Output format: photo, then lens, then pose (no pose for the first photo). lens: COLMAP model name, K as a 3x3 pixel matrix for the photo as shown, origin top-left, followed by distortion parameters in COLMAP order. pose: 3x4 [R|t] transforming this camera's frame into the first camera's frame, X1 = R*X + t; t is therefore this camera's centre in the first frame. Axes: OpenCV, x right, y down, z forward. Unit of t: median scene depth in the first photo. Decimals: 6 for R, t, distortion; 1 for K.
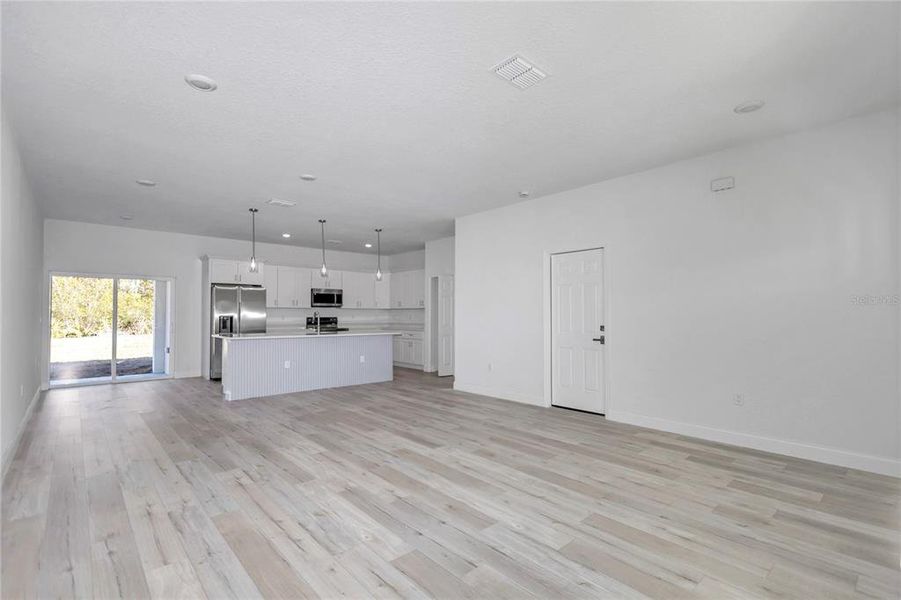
lens RADIAL K [[433.5, 0, 450.5], [0, 433.5, 300.0], [0, 0, 1]] dist [0.015024, -0.000083]
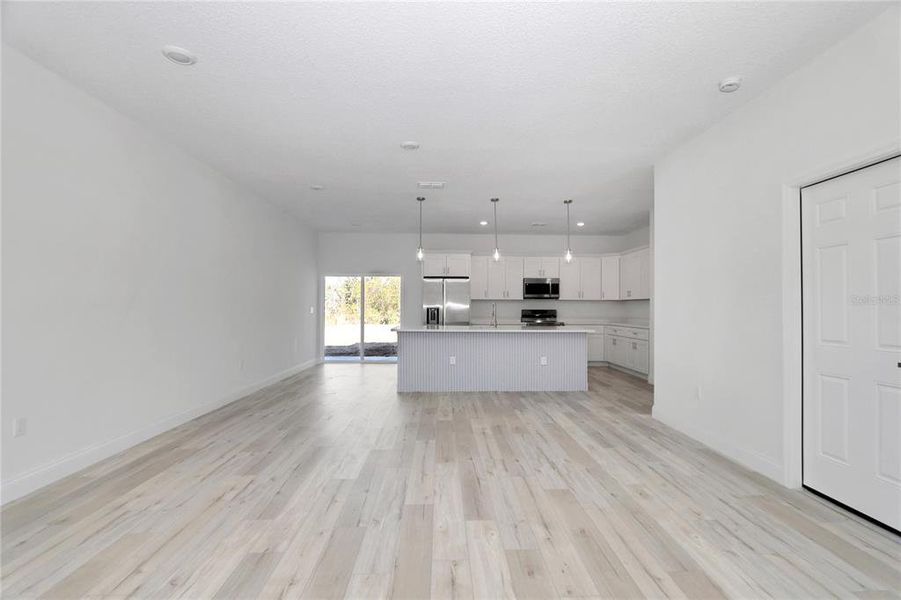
lens RADIAL K [[421.6, 0, 450.5], [0, 421.6, 300.0], [0, 0, 1]] dist [-0.003964, -0.000753]
pose [[0.766758, -0.006931, -0.641899, 0.170091], [0.016912, 0.999813, 0.009405, 0.010249], [0.641713, -0.018067, 0.766732, 0.267654]]
